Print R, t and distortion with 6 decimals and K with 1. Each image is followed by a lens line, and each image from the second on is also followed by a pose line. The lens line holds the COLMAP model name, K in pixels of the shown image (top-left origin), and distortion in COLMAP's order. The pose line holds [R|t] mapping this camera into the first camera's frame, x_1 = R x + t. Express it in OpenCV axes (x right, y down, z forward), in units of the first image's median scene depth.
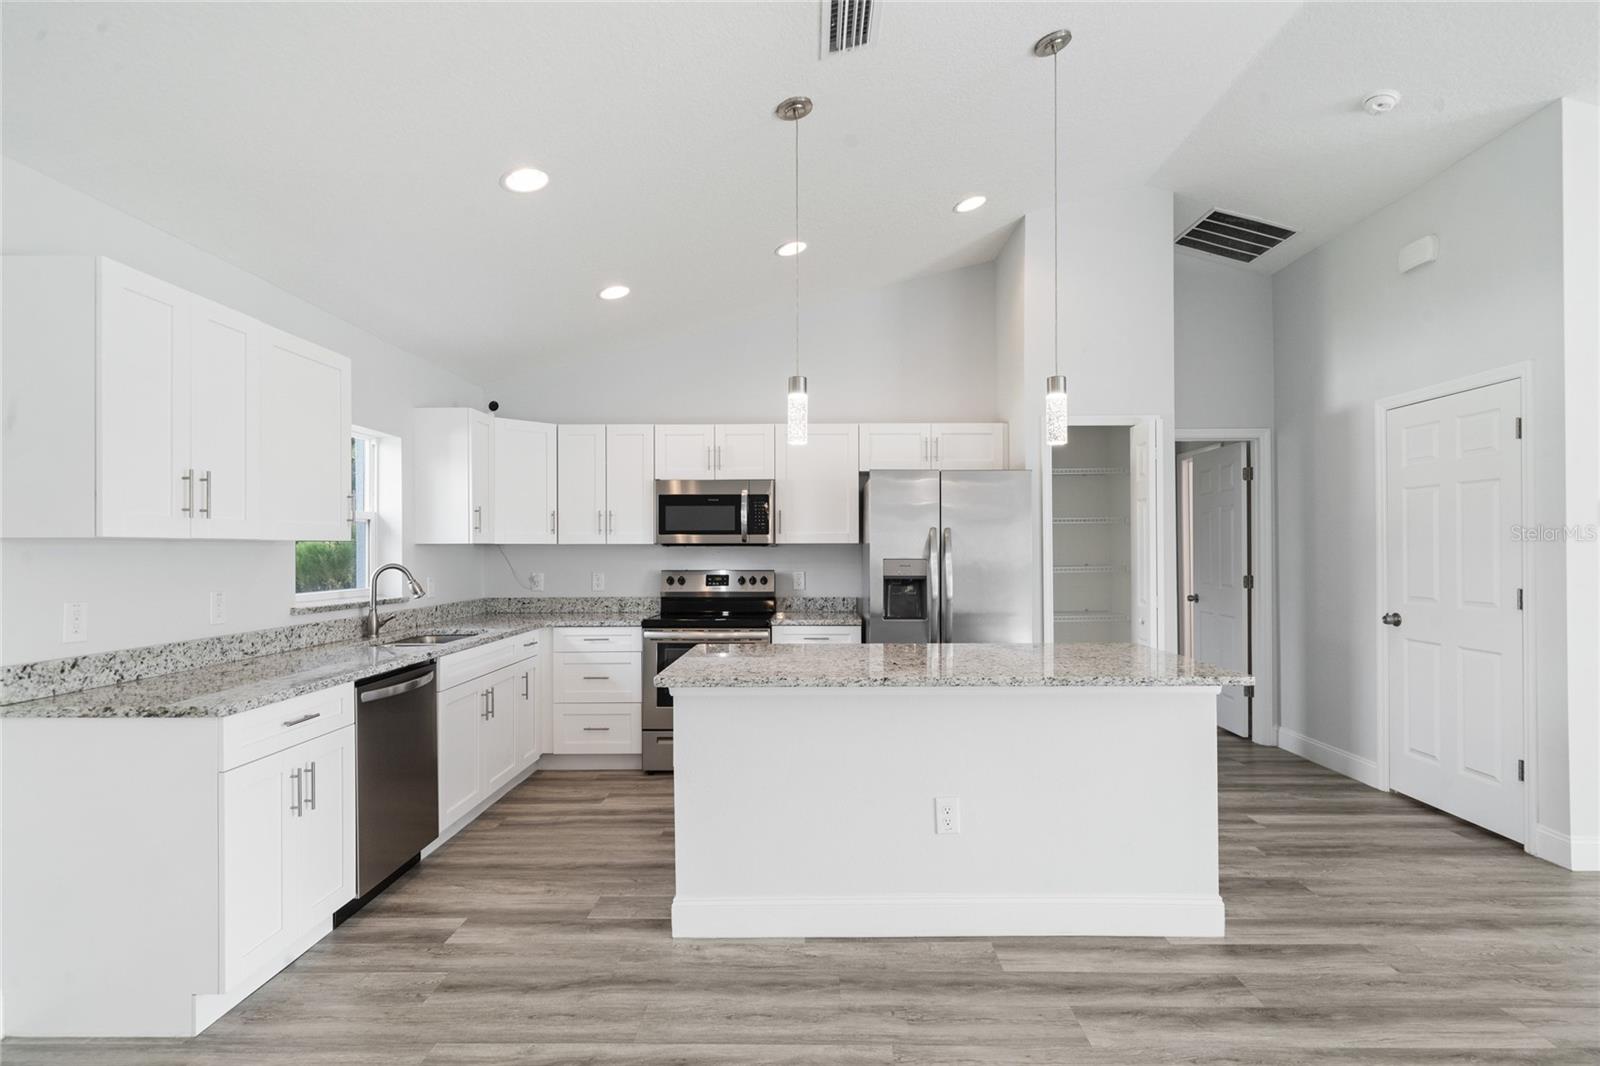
lens RADIAL K [[798.5, 0, 809.2], [0, 798.5, 541.6], [0, 0, 1]] dist [0.006046, -0.000347]
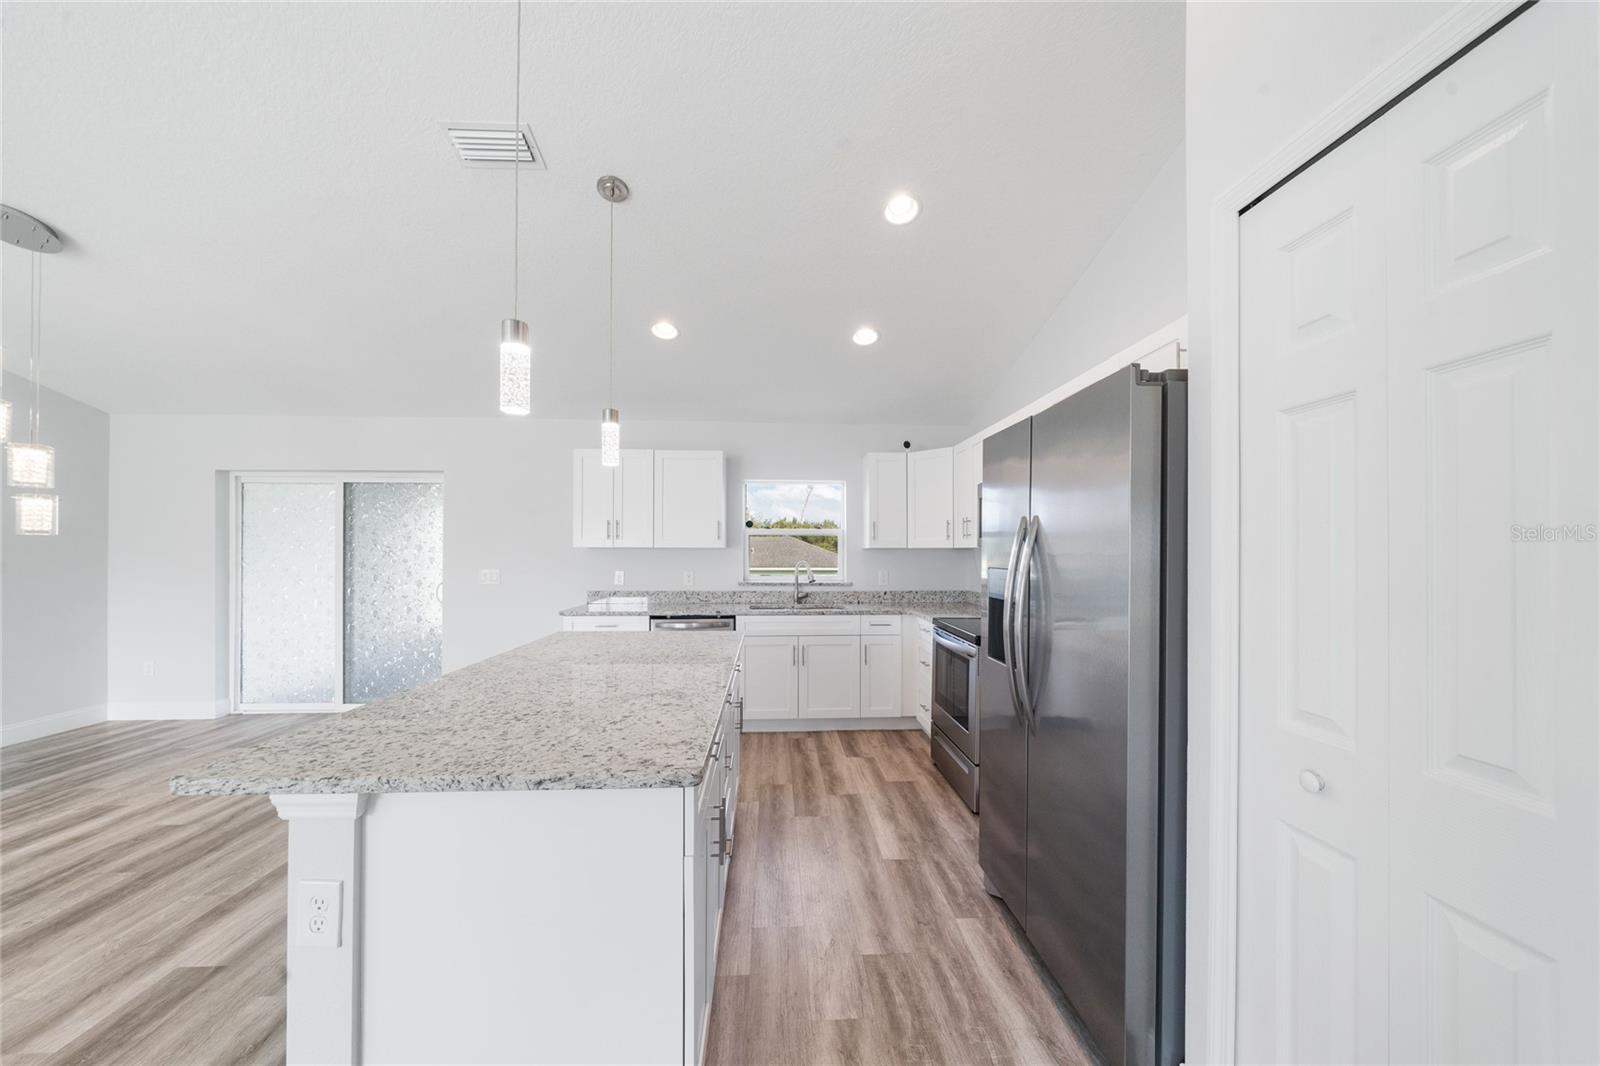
lens RADIAL K [[561.3, 0, 803.3], [0, 561.3, 548.2], [0, 0, 1]] dist [-0.003813, -0.000019]
pose [[0.063272, -0.005000, -0.997984, 0.713883], [0.007439, 0.999962, -0.004538, 0.007505], [0.997969, -0.007137, 0.063307, 1.037804]]
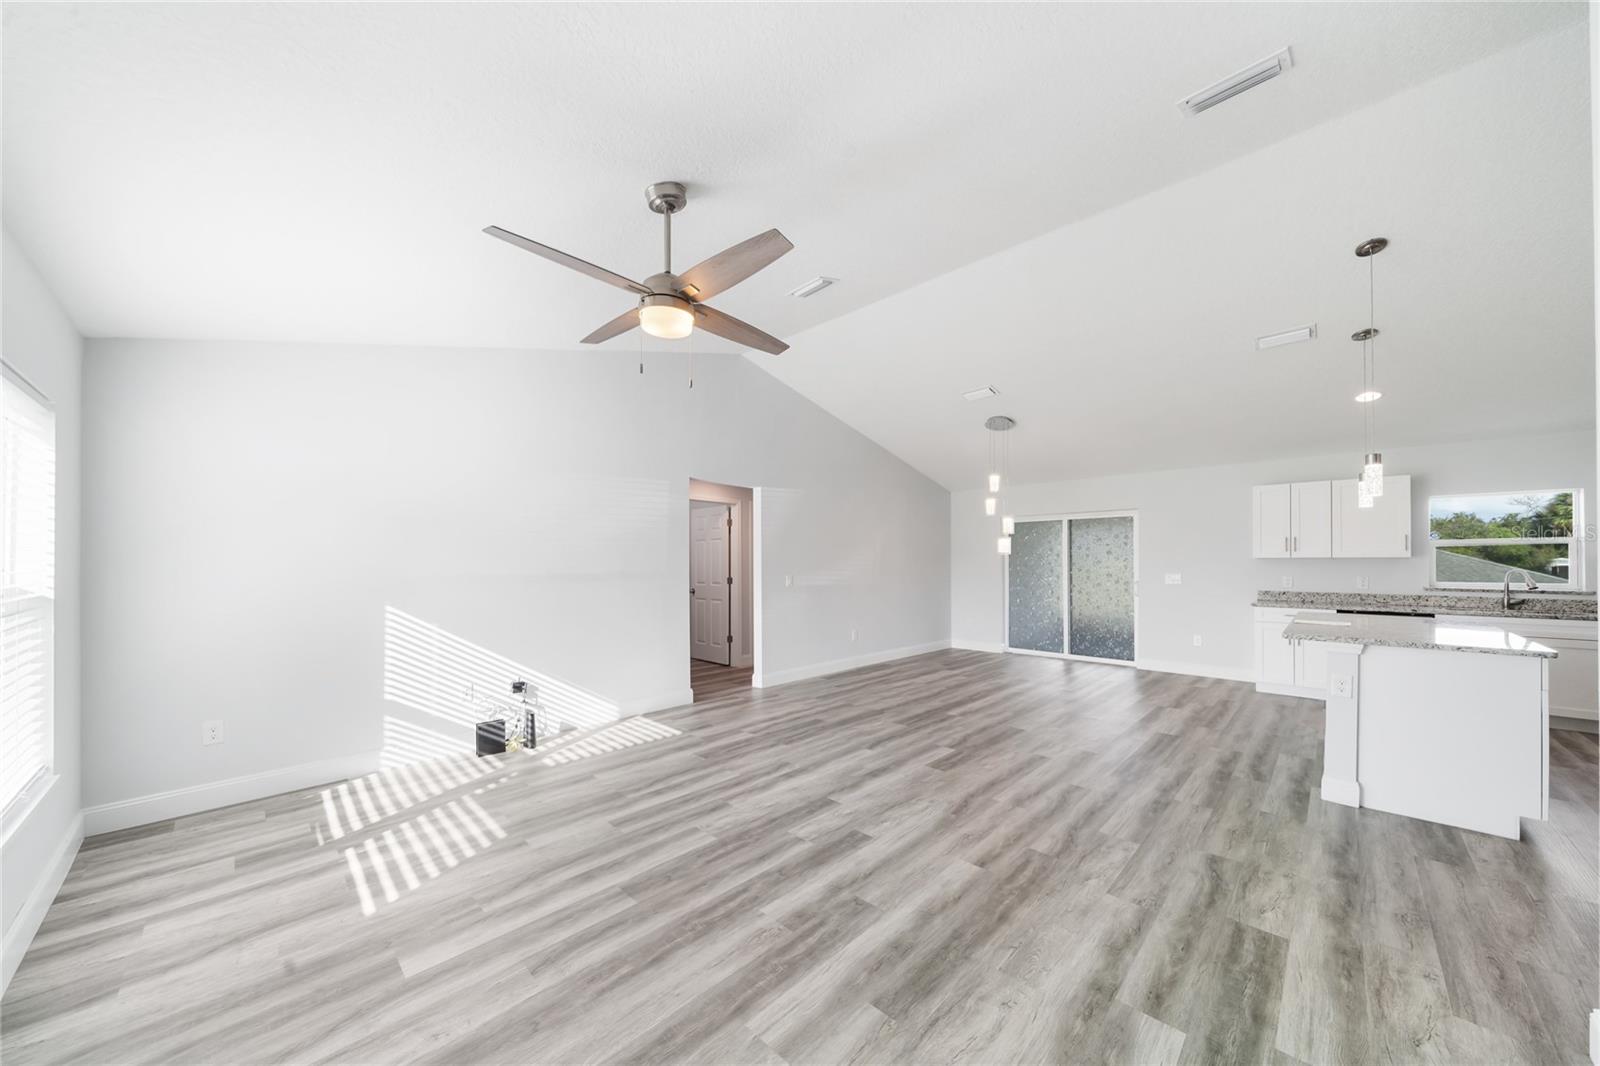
lens RADIAL K [[561.3, 0, 808.4], [0, 561.3, 557.9], [0, 0, 1]] dist [-0.003813, -0.000019]
pose [[-0.685324, -0.002835, -0.728232, 1.595253], [0.008969, 0.999884, -0.012333, 0.005141], [0.728183, -0.014984, -0.685219, 0.792921]]
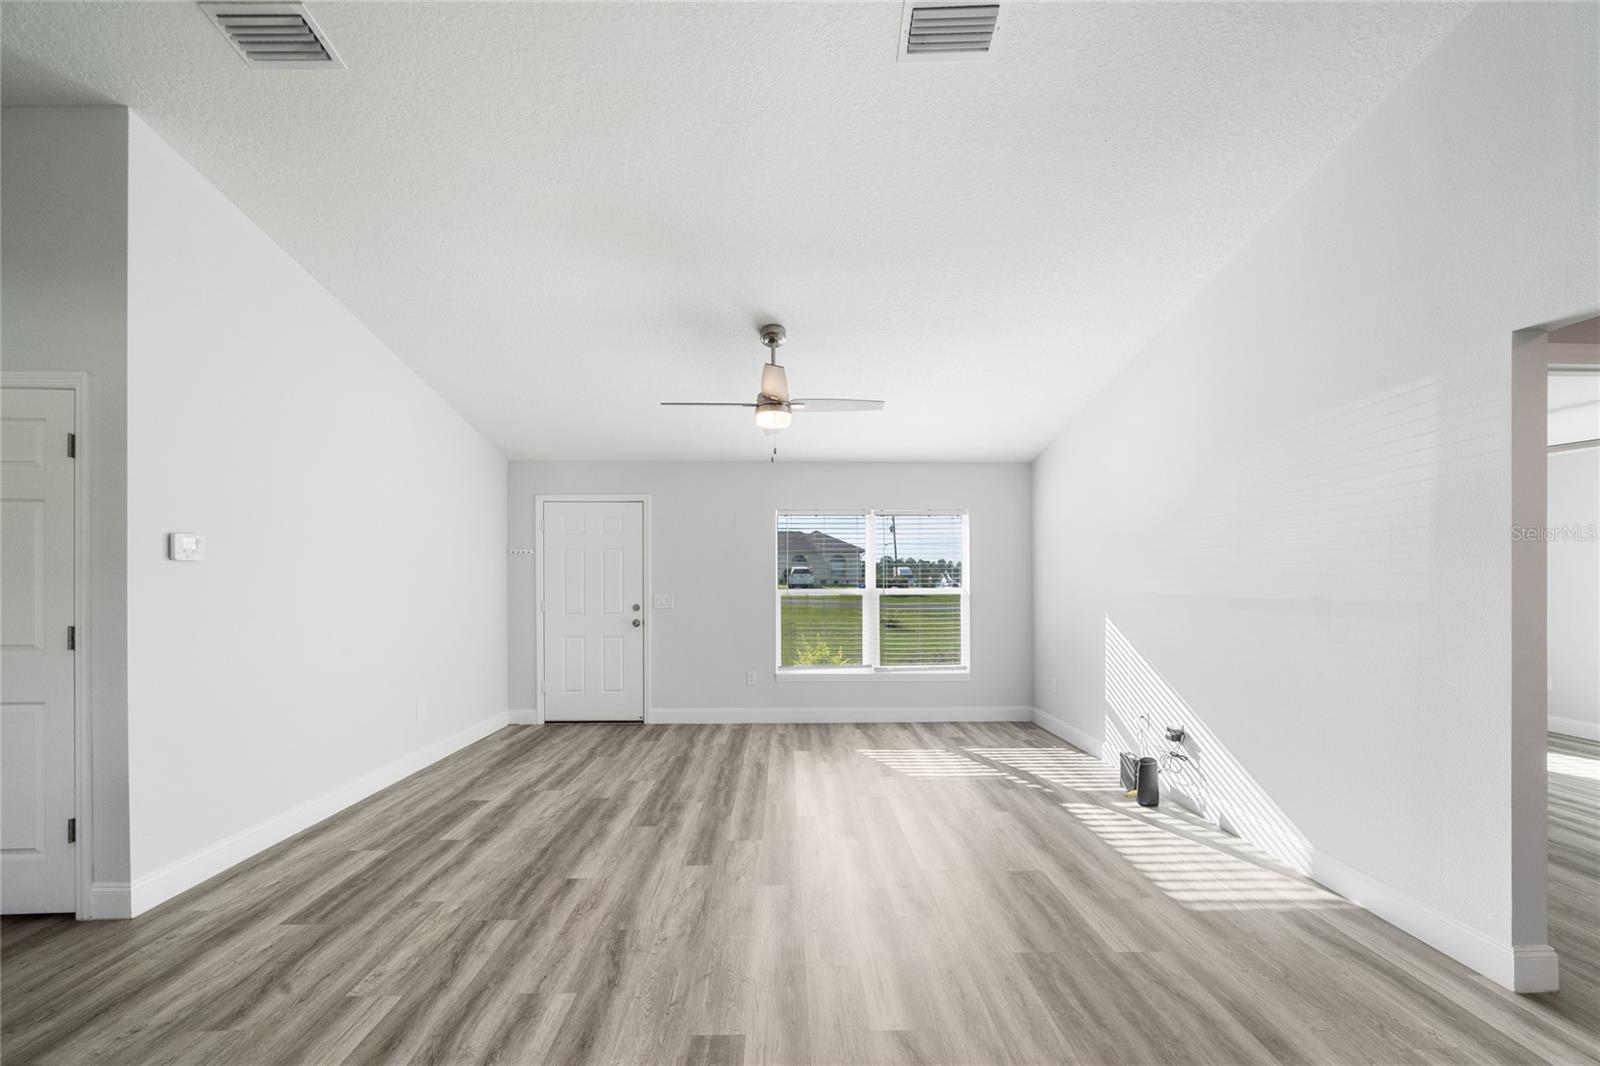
lens RADIAL K [[561.3, 0, 788.7], [0, 561.3, 585.2], [0, 0, 1]] dist [-0.003813, -0.000019]
pose [[-0.018990, -0.004683, 0.999809, 0.248928], [-0.006588, 0.999968, 0.004559, 0.005333], [-0.999798, -0.006500, -0.019020, 0.213820]]
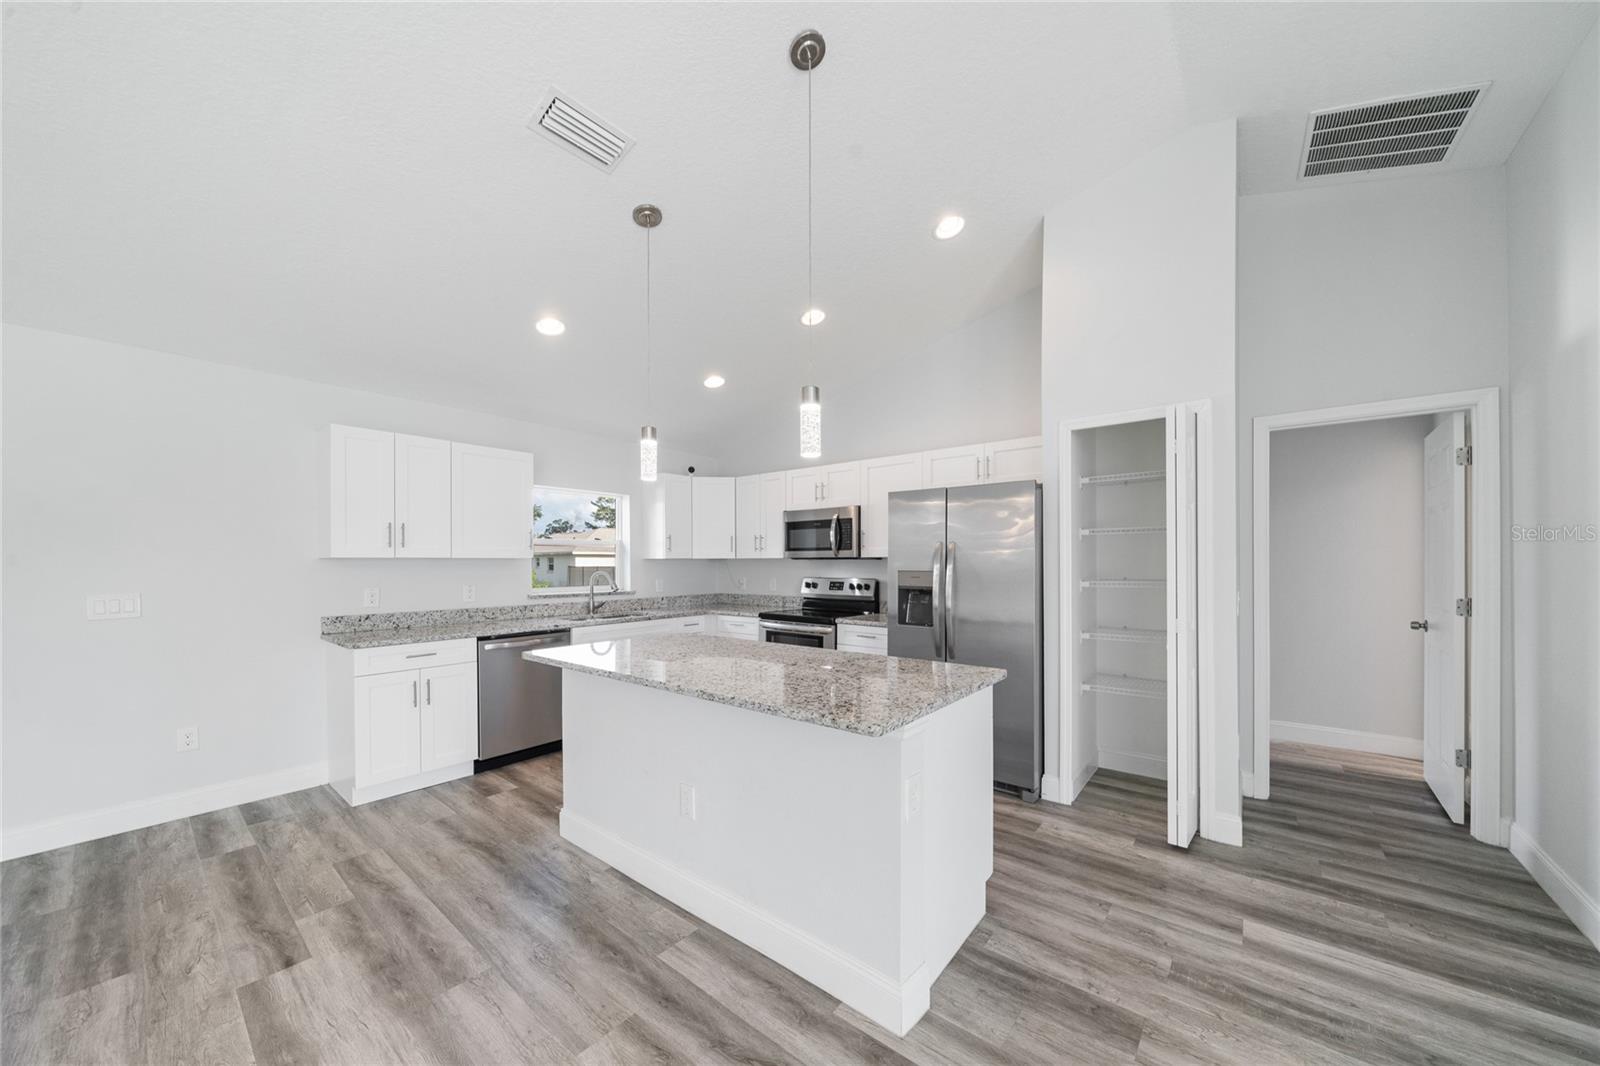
lens RADIAL K [[561.3, 0, 805.8], [0, 561.3, 559.1], [0, 0, 1]] dist [-0.003813, -0.000019]
pose [[0.784152, -0.003720, -0.620557, 0.616013], [0.007872, 0.999961, 0.003953, 0.001354], [0.620518, -0.007985, 0.784151, 0.381720]]
